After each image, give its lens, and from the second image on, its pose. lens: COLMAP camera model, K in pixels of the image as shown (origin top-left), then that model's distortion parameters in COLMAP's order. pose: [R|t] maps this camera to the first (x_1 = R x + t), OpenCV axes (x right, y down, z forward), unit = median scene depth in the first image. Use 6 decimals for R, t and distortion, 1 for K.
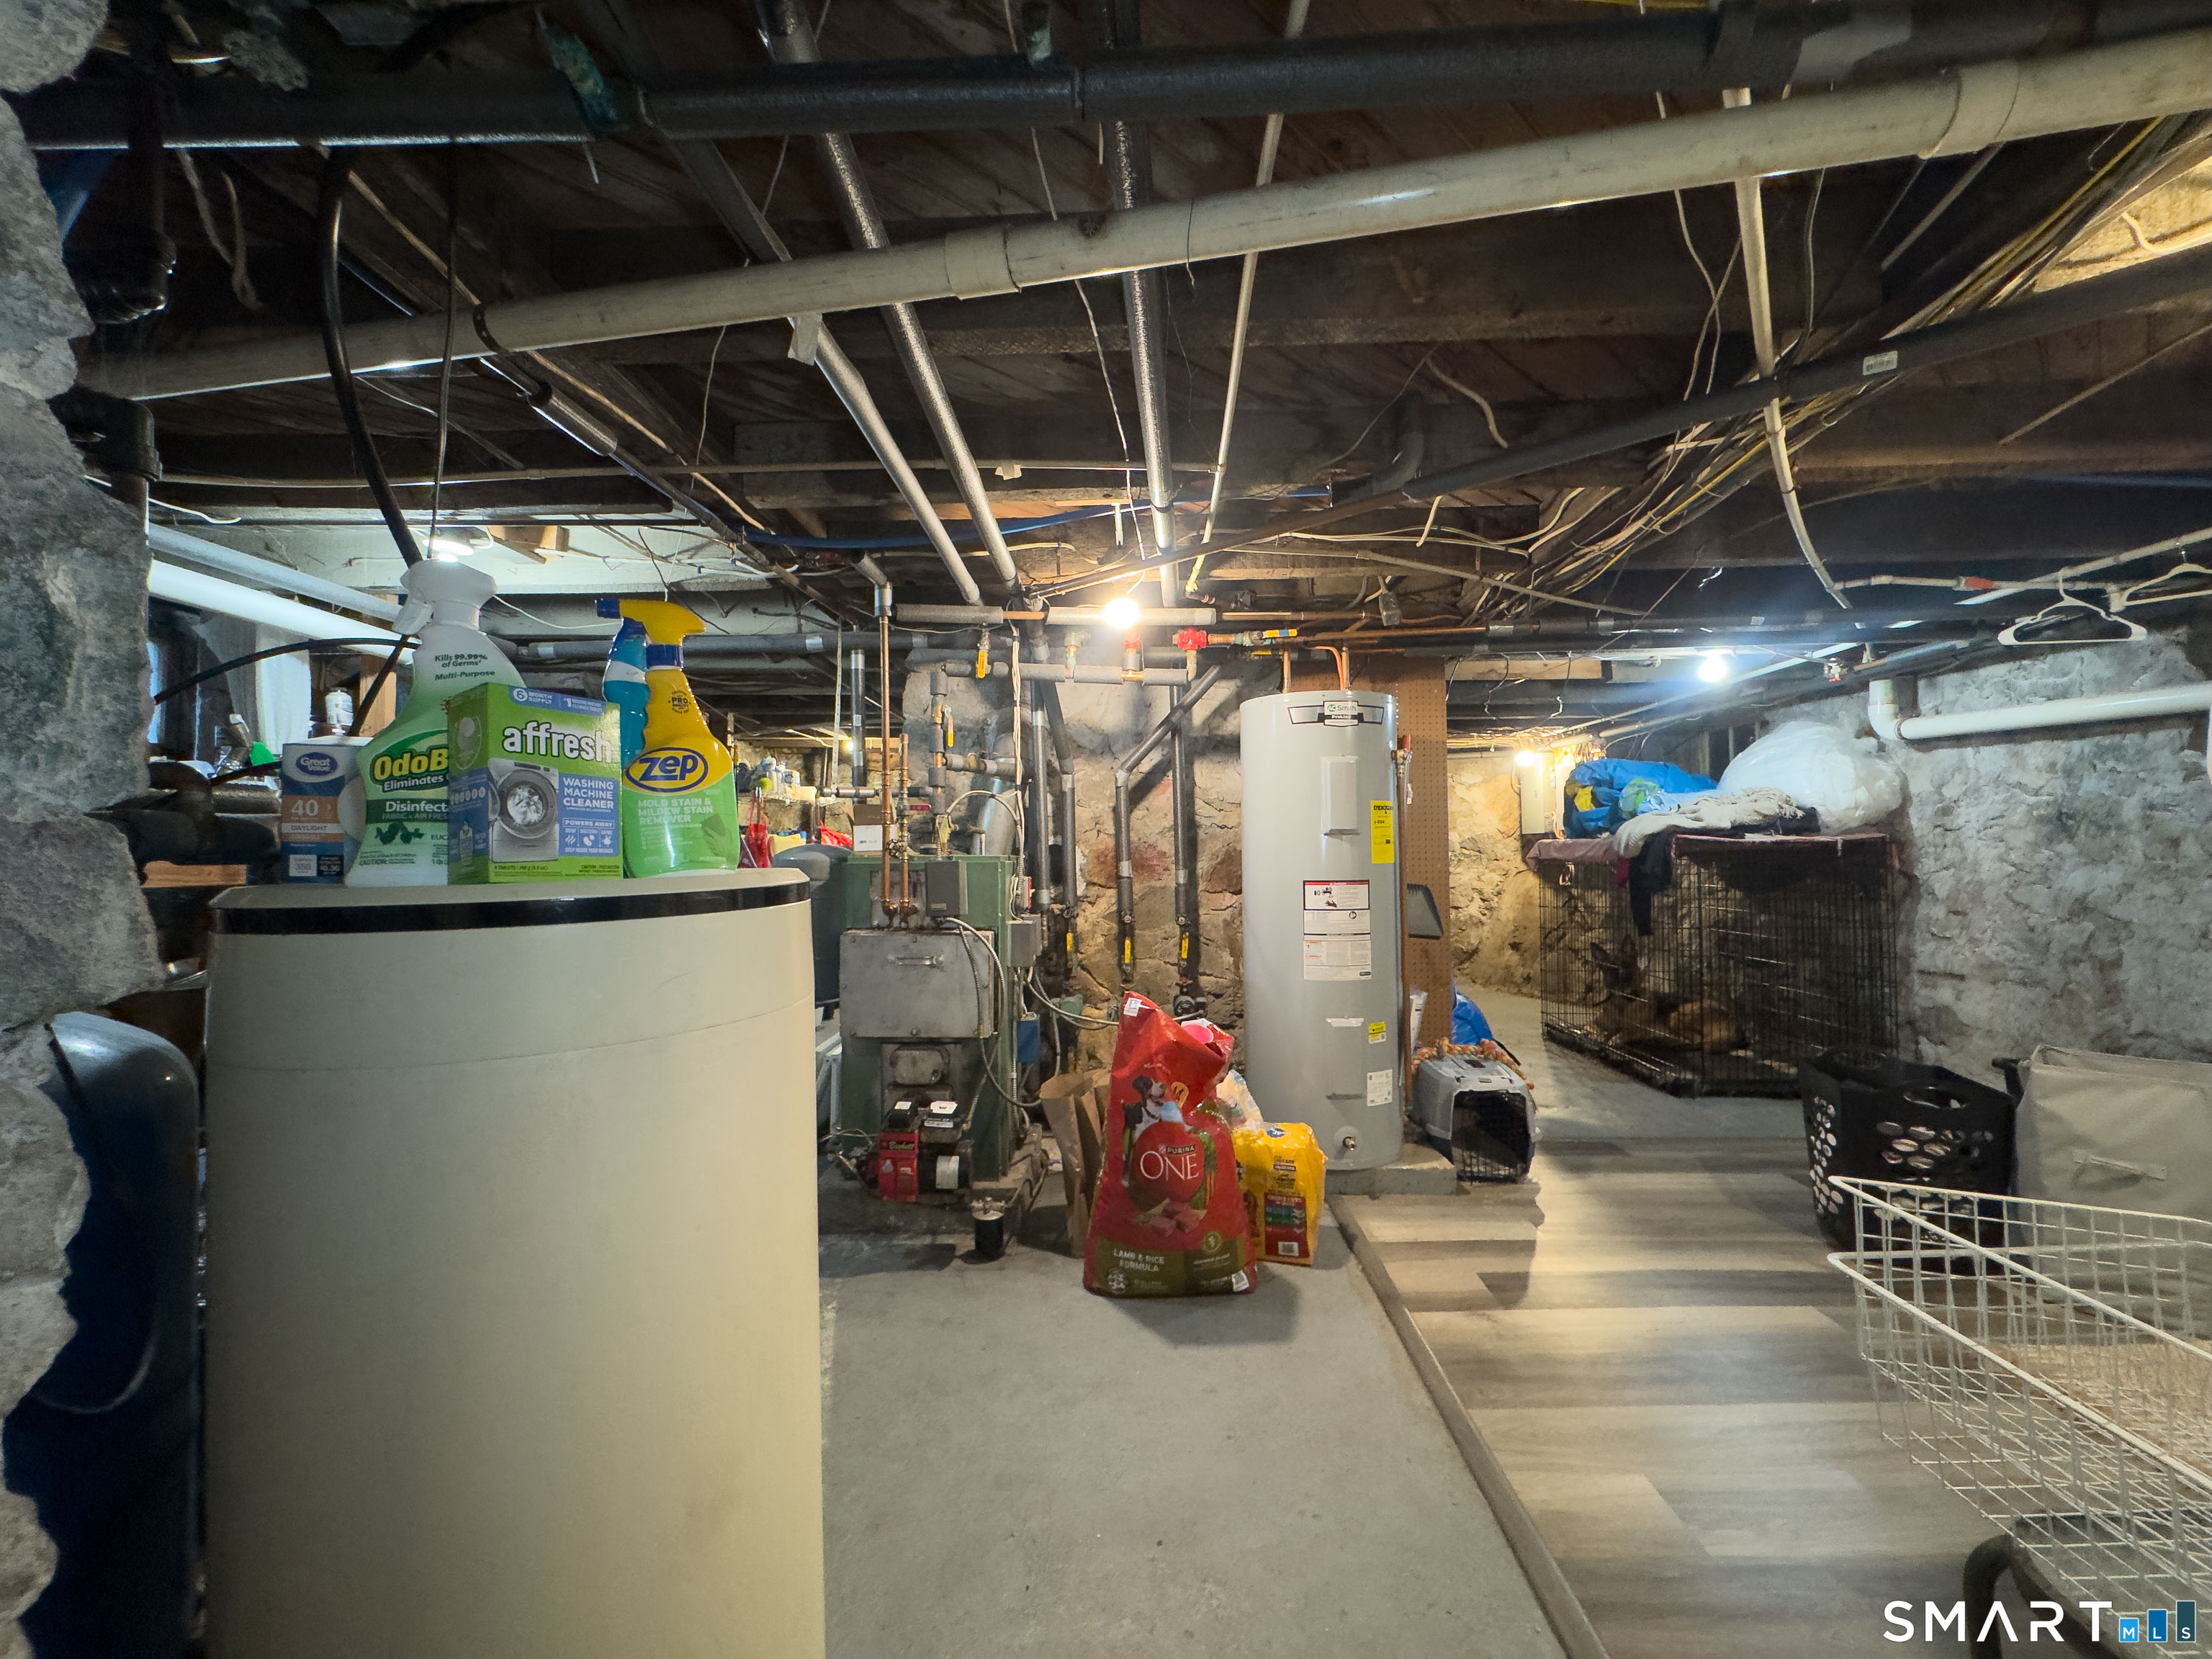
lens RADIAL K [[881.9, 0, 1115.0], [0, 881.9, 835.1], [0, 0, 1]] dist [0.002368, 0.000119]
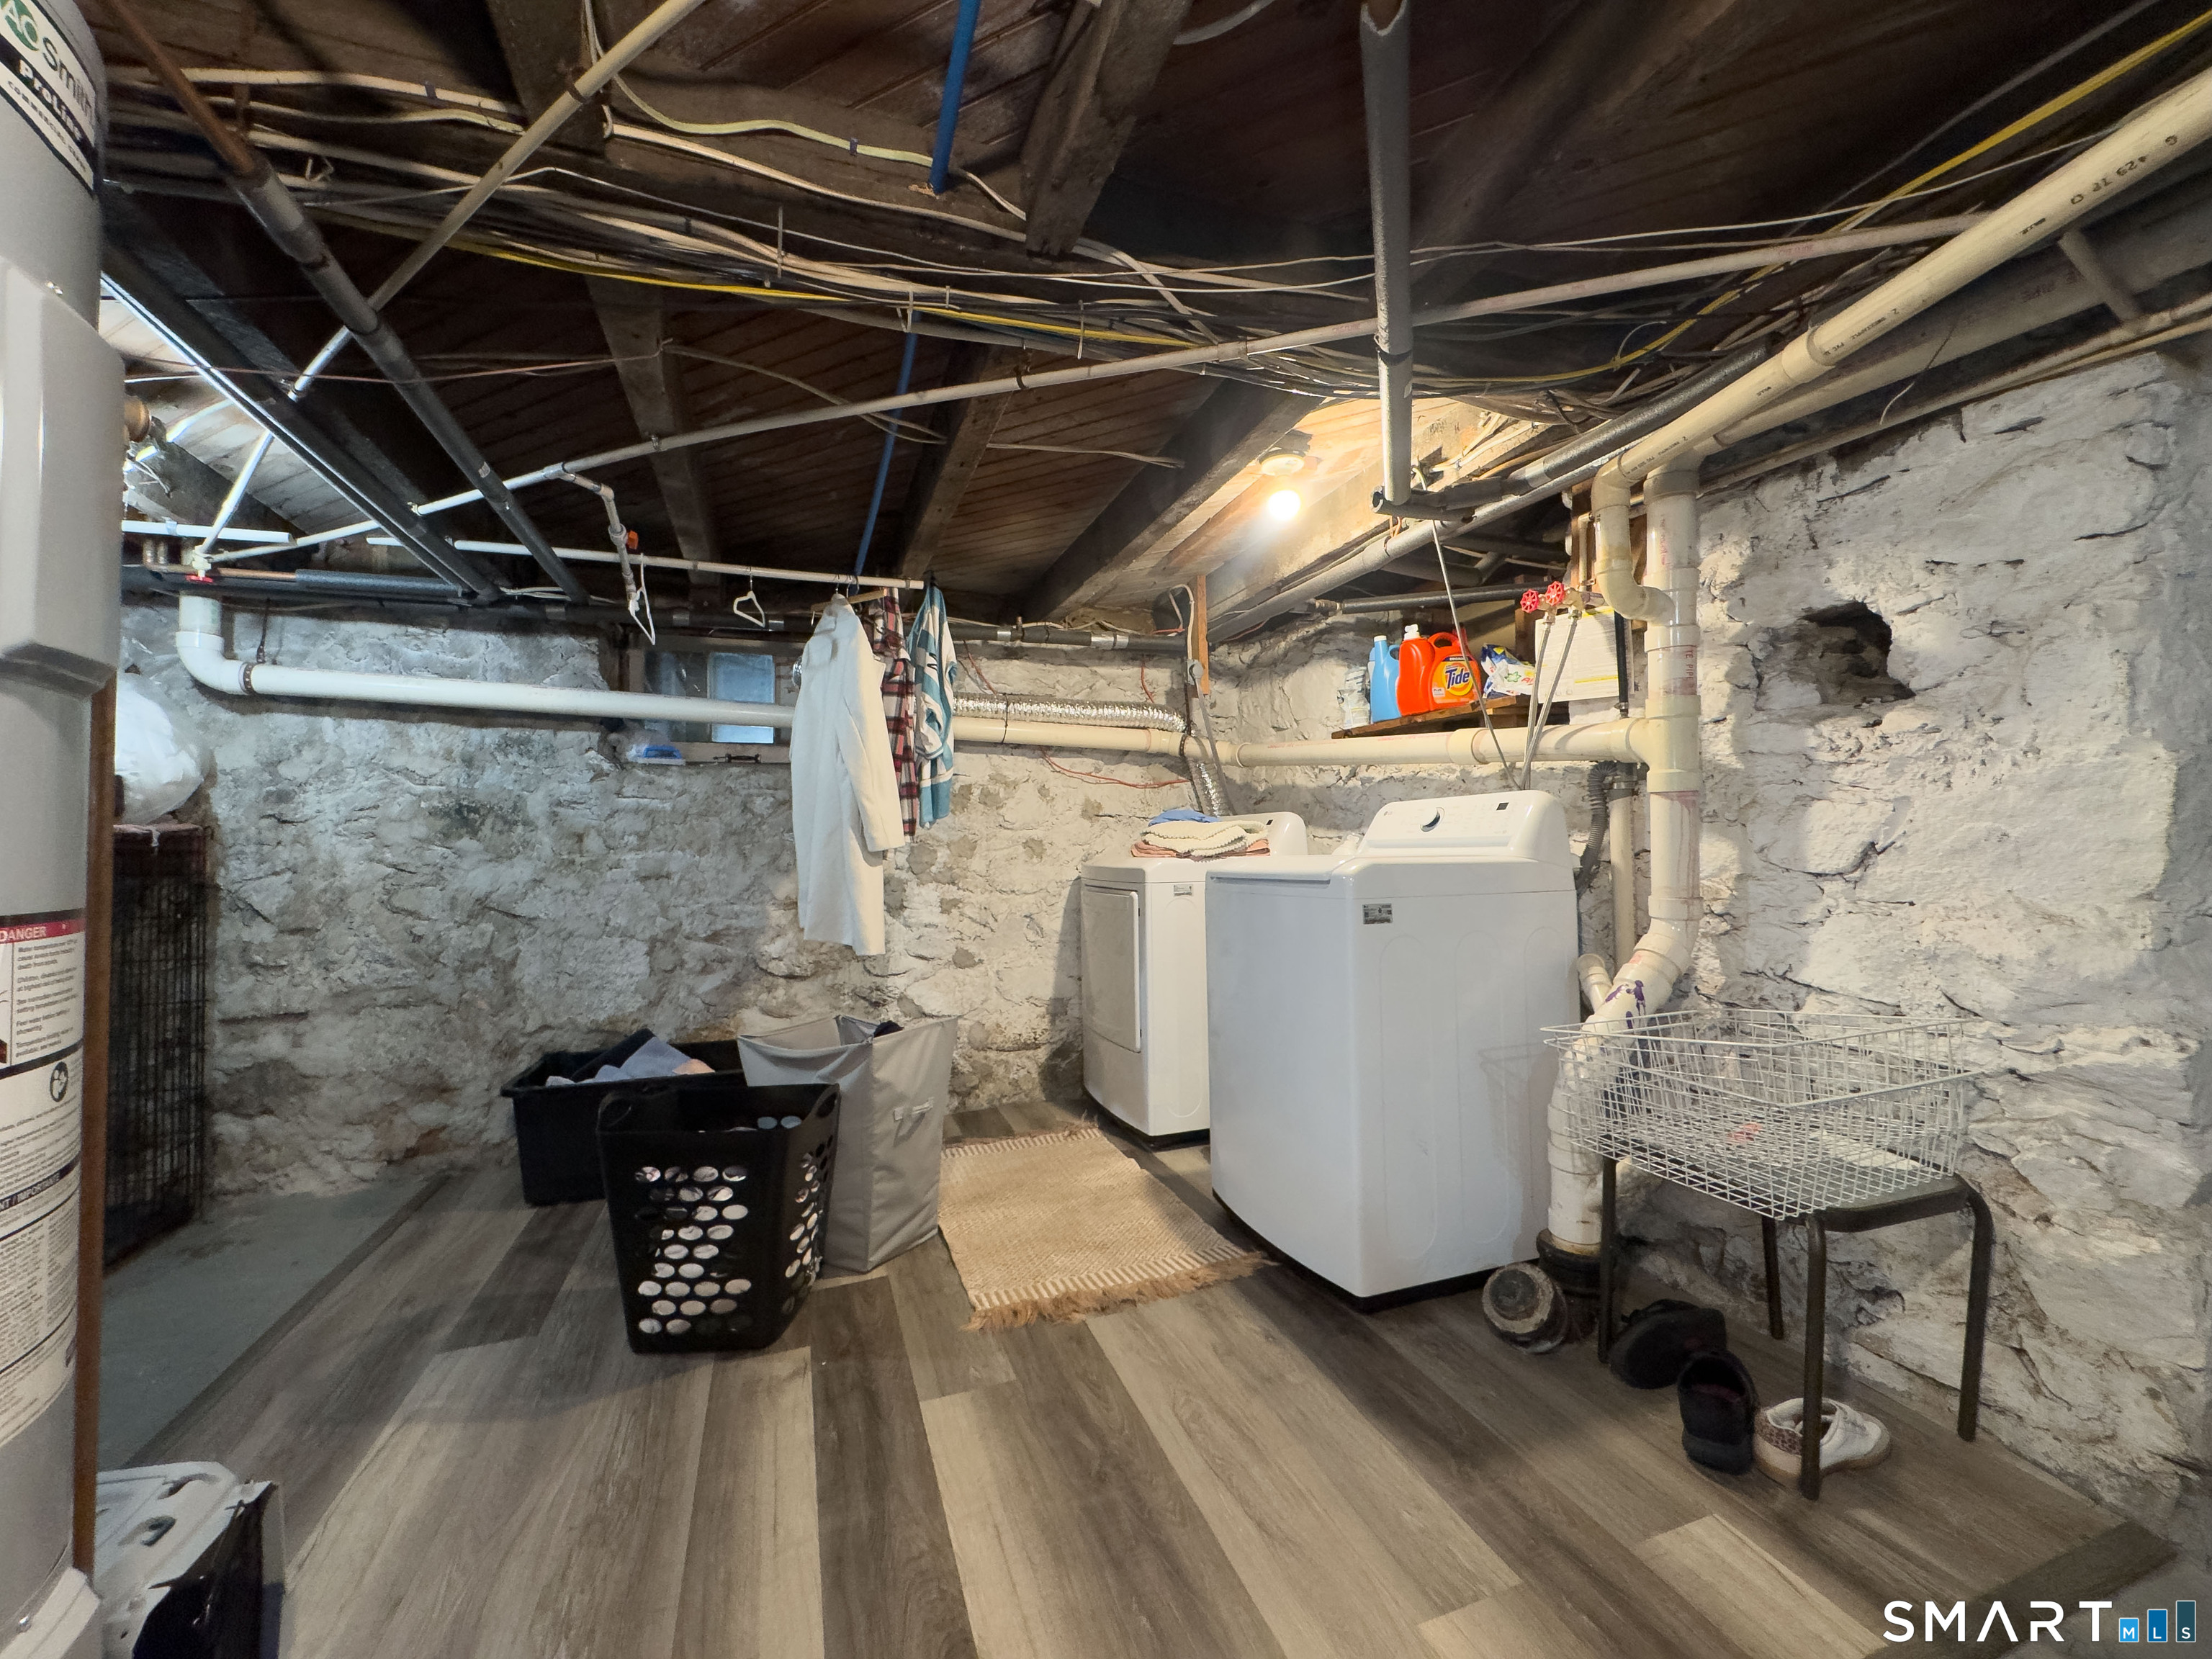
lens RADIAL K [[881.9, 0, 1103.3], [0, 881.9, 823.6], [0, 0, 1]] dist [0.002368, 0.000119]
pose [[-0.369511, 0.041976, 0.928278, -0.011992], [0.002859, 0.999026, -0.044037, 0.034665], [-0.929222, -0.013618, -0.369271, 0.712017]]
